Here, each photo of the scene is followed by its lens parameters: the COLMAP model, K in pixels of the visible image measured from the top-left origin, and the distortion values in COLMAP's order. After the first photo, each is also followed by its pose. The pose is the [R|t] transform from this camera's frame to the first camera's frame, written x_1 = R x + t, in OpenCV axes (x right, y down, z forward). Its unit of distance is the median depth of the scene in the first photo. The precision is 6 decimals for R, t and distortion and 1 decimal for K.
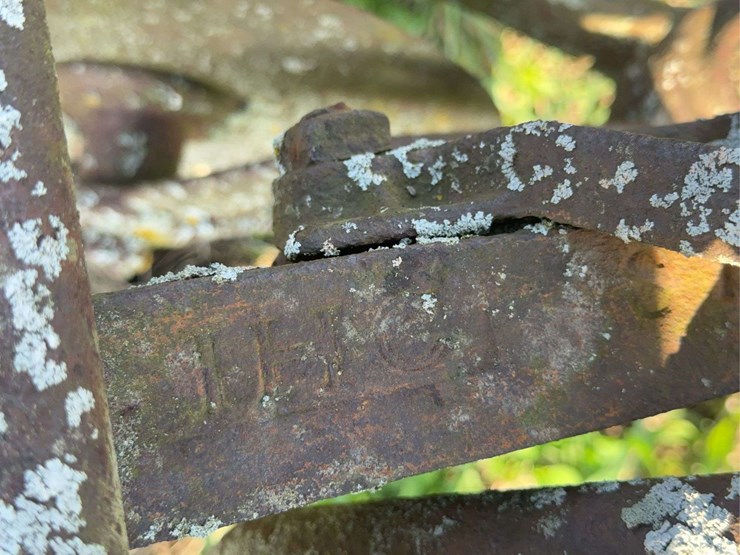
lens RADIAL K [[1131.3, 0, 370.5], [0, 1131.3, 277.9], [0, 0, 1]] dist [0.113066, 0.000000]
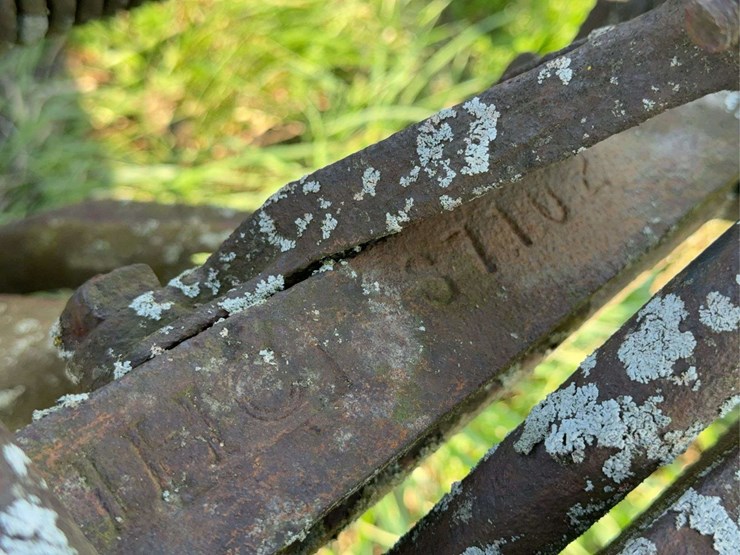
lens RADIAL K [[1131.3, 0, 369.6], [0, 1131.3, 277.3], [0, 0, 1]] dist [0.113066, 0.000000]
pose [[0.857935, -0.372829, 0.353477, -0.214056], [0.474562, 0.838676, -0.267233, 0.288811], [-0.196820, 0.397016, 0.896460, 0.003014]]
